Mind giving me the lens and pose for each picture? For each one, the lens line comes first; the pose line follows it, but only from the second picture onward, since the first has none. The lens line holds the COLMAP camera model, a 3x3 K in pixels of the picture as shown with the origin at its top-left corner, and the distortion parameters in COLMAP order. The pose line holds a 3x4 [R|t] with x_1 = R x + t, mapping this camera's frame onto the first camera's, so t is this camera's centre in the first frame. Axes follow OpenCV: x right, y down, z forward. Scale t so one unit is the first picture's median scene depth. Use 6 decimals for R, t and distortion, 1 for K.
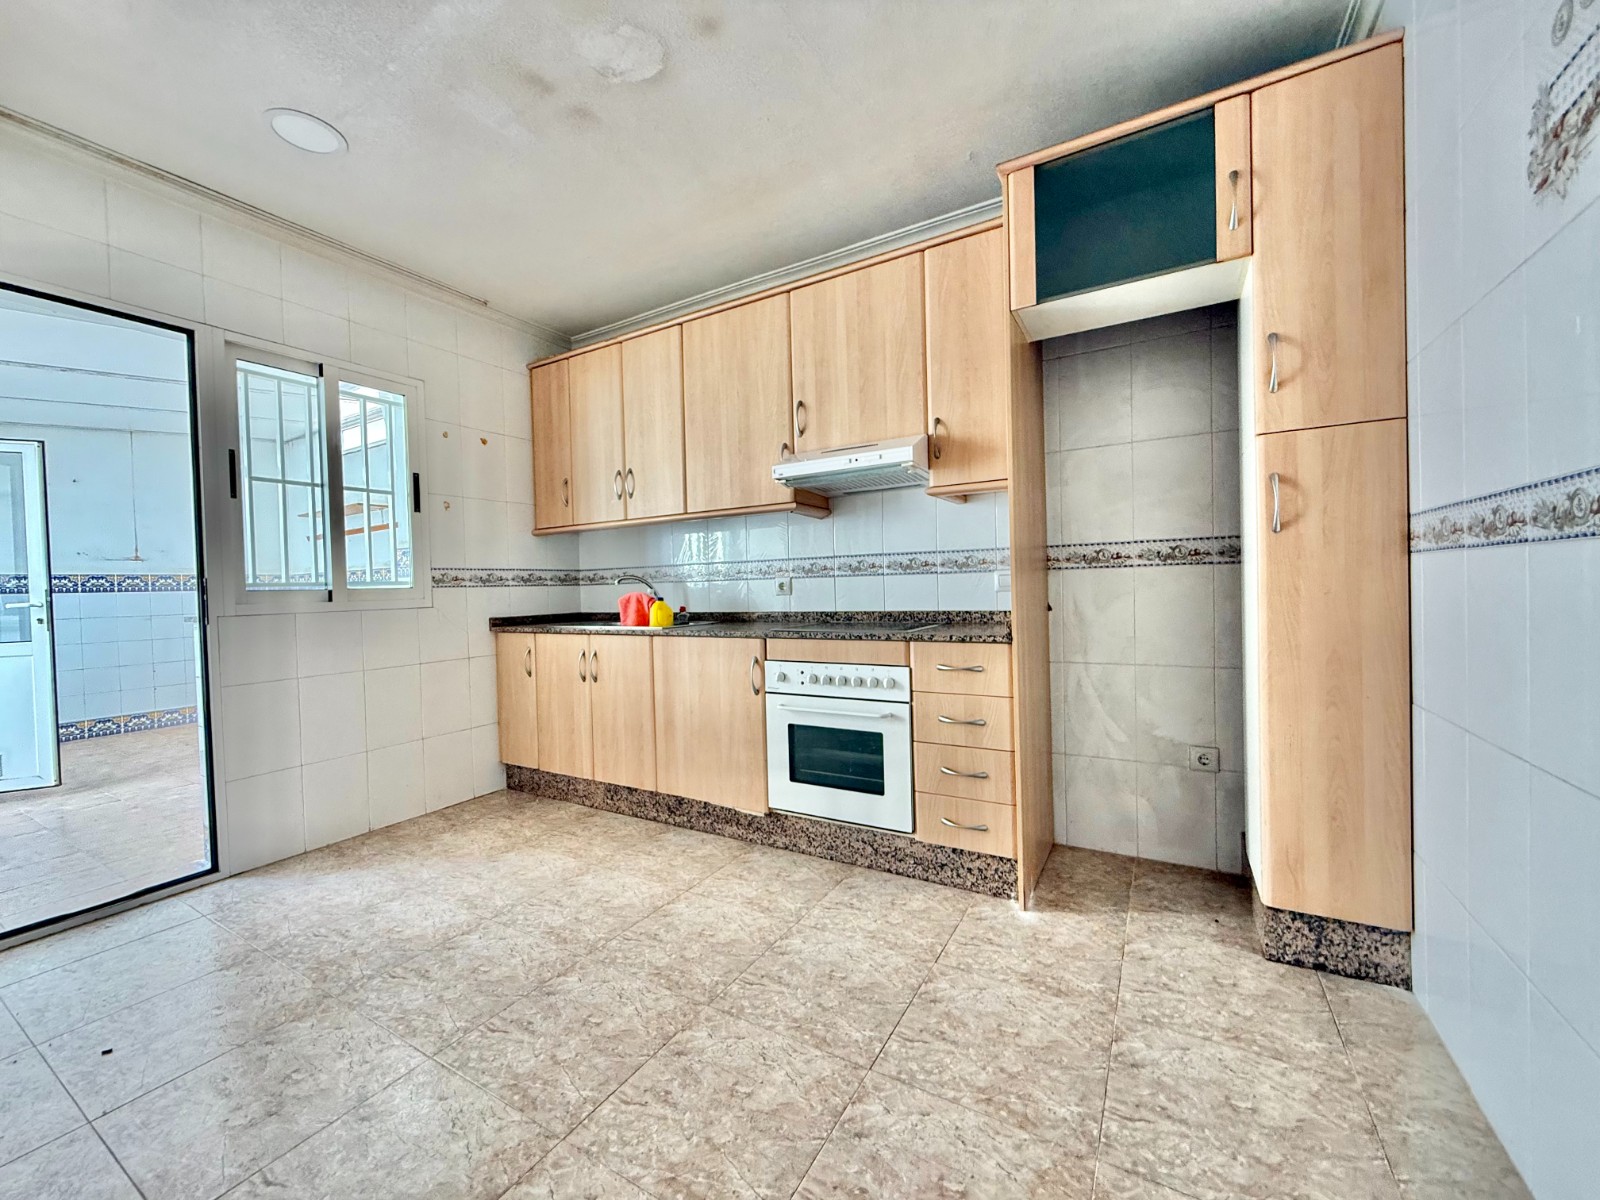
lens RADIAL K [[641.0, 0, 794.8], [0, 641.0, 600.6], [0, 0, 1]] dist [-0.000039, -0.000252]
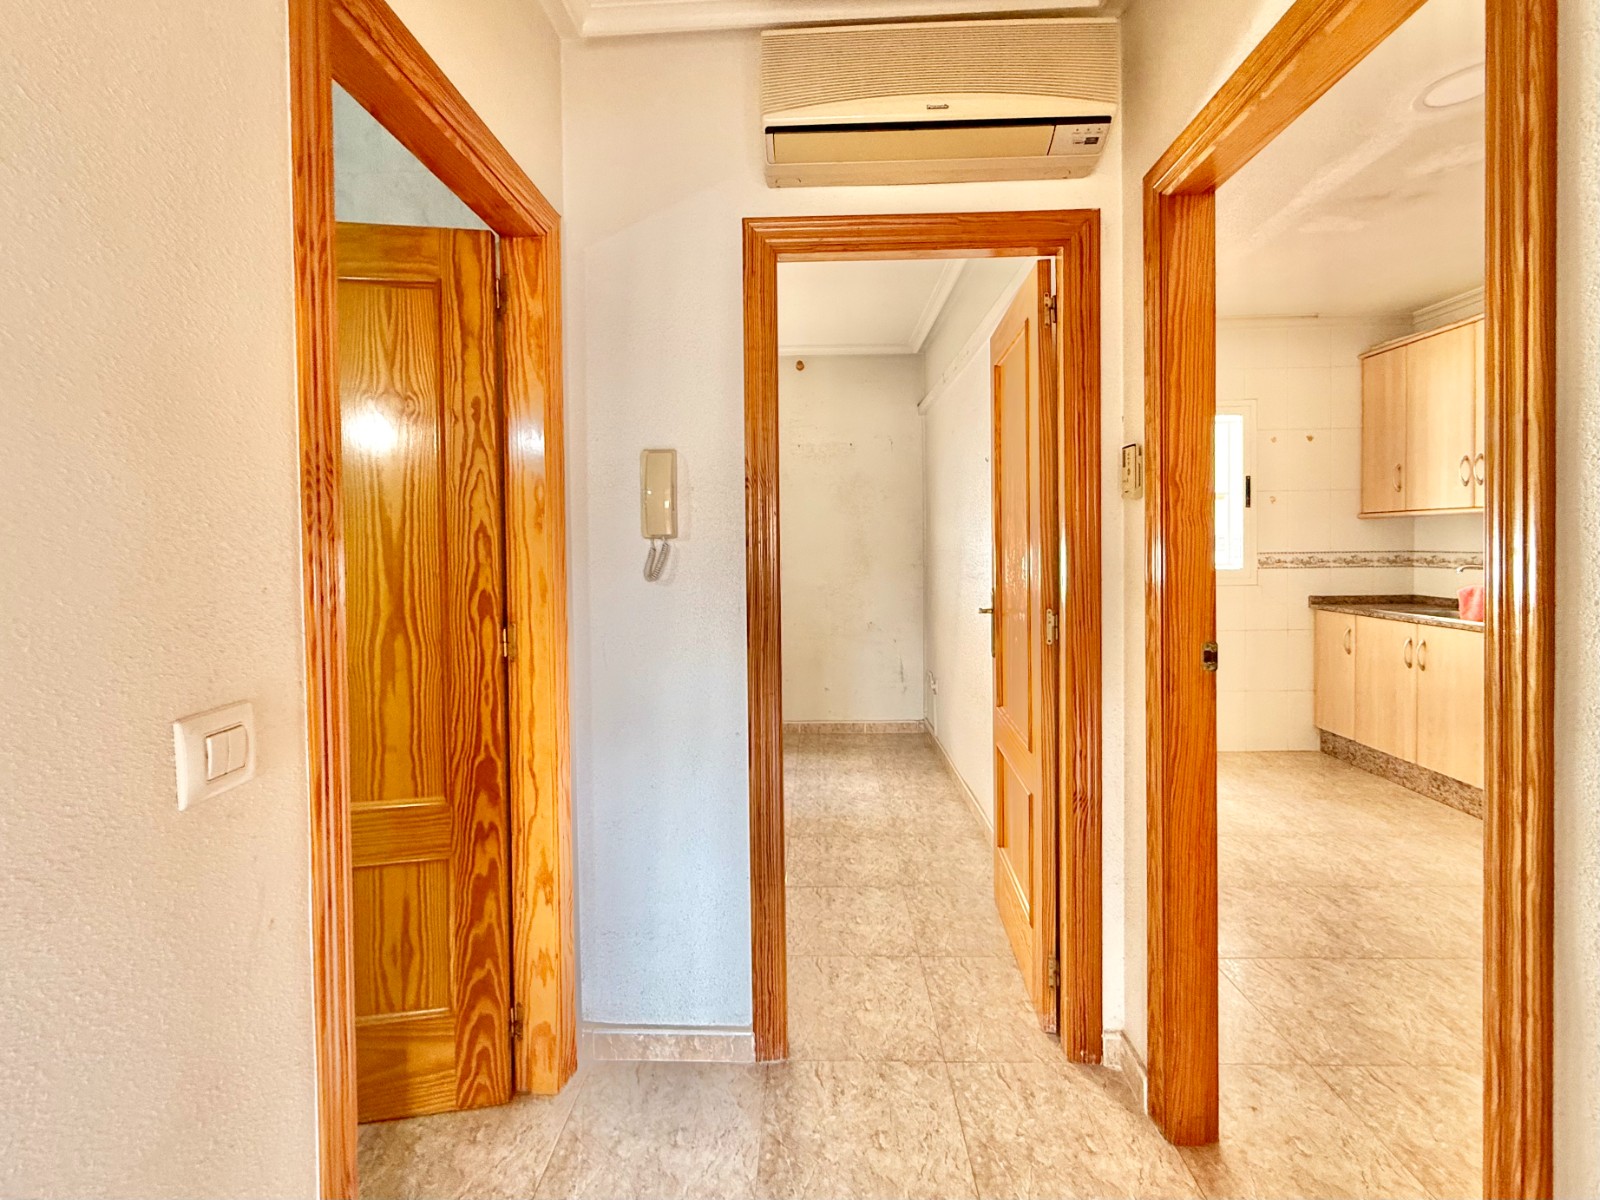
lens RADIAL K [[692.5, 0, 814.6], [0, 692.5, 556.3], [0, 0, 1]] dist [0.003743, -0.000043]
pose [[0.492615, 0.035753, -0.869513, 0.171590], [-0.021095, 0.999353, 0.029140, -0.068138], [0.869992, 0.003987, 0.493050, -0.401671]]
